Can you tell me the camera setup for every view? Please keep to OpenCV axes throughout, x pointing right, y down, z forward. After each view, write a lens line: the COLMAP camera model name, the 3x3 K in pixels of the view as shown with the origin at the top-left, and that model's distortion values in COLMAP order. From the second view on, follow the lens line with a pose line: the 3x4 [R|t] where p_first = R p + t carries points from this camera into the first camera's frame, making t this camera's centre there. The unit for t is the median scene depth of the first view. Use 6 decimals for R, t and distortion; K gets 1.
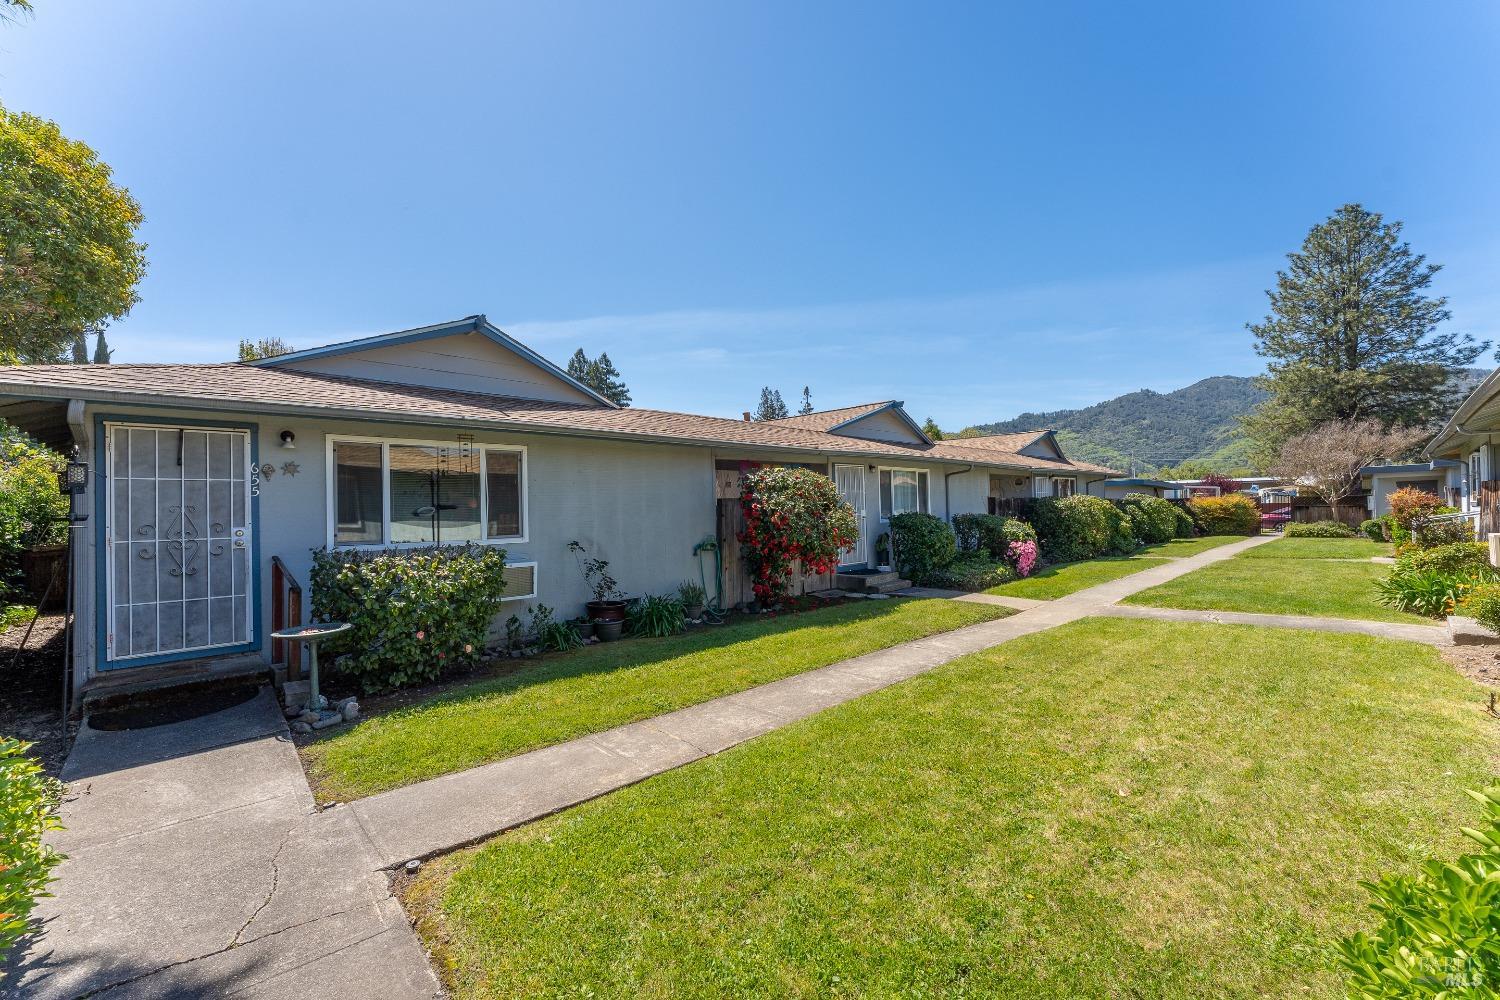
lens RADIAL K [[605.0, 0, 750.0], [0, 605.0, 500.0], [0, 0, 1]] dist [0.001426, -0.000272]
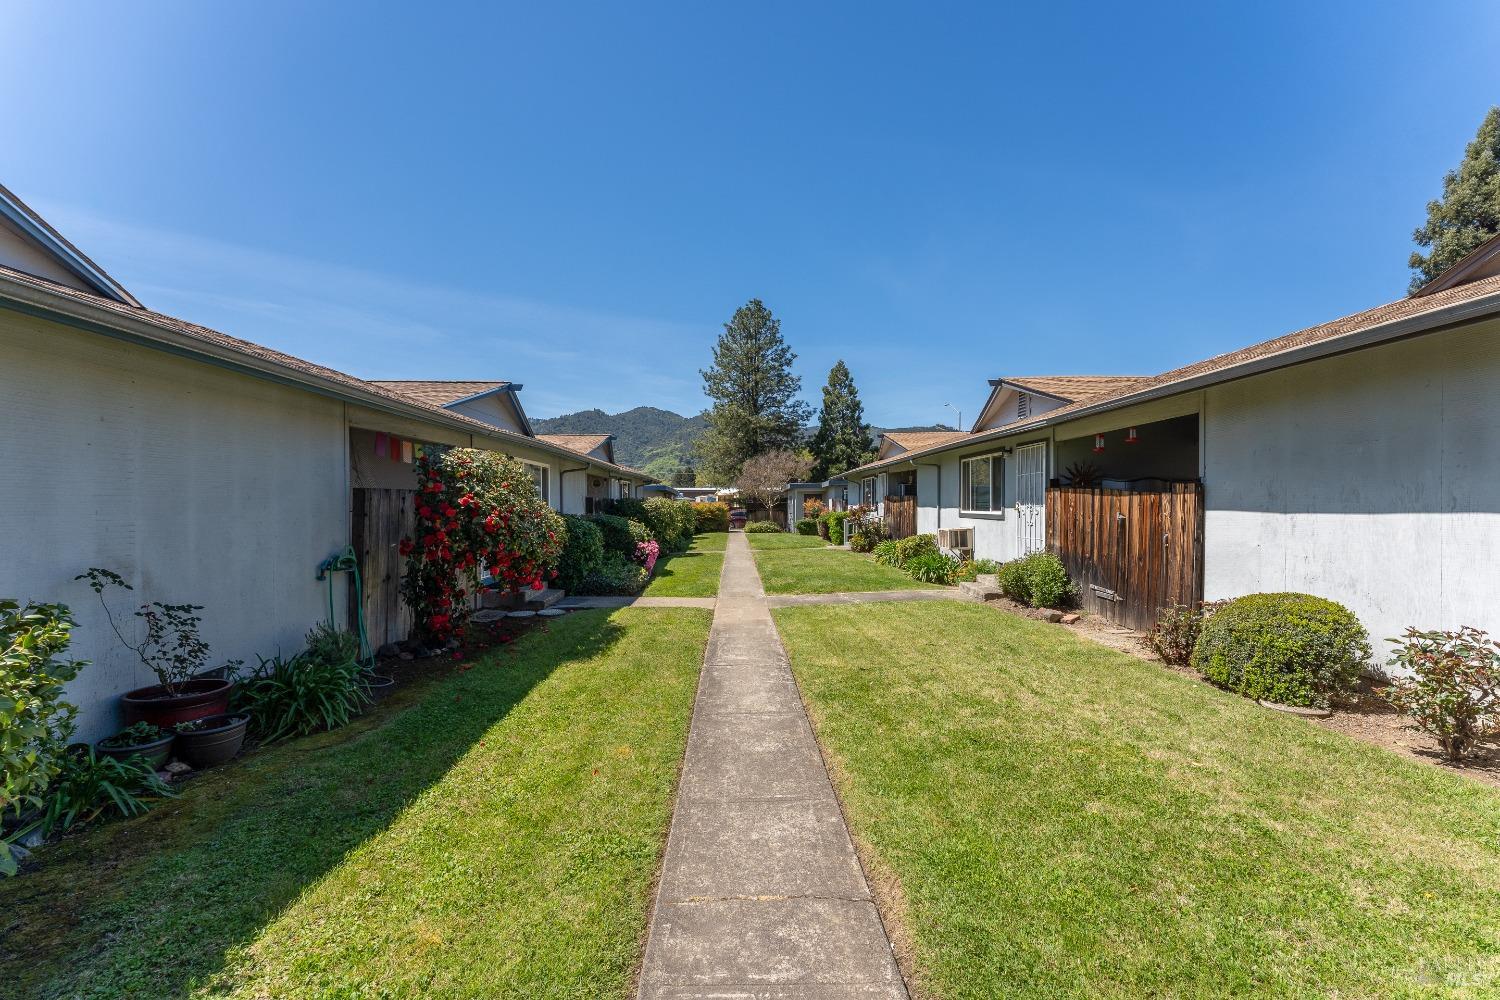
lens RADIAL K [[596.4, 0, 767.4], [0, 596.4, 504.3], [0, 0, 1]] dist [0.000515, -0.000020]
pose [[0.676935, 0.018212, 0.735817, -0.221305], [-0.022515, 0.999738, -0.004030, 0.006920], [-0.735698, -0.013839, 0.677168, 0.247921]]
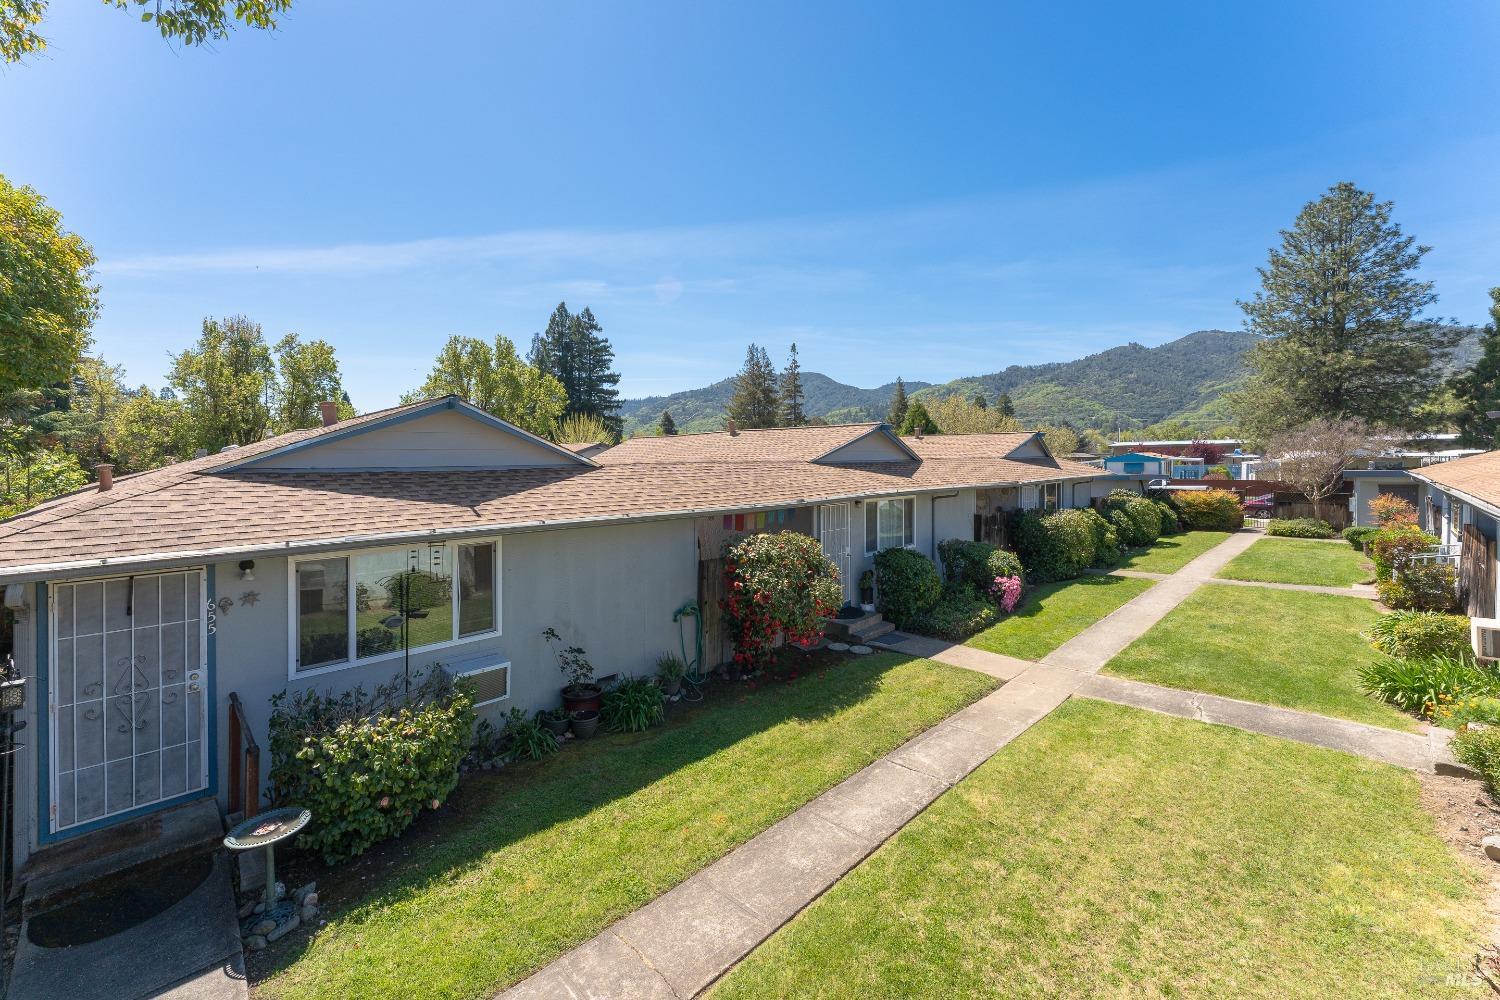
lens RADIAL K [[614.2, 0, 745.7], [0, 614.2, 471.5], [0, 0, 1]] dist [0.001332, -0.000016]
pose [[0.999570, 0.020991, 0.020473, -0.002159], [-0.021429, 0.999542, 0.021383, -0.166314], [-0.020015, -0.021813, 0.999562, 0.013408]]
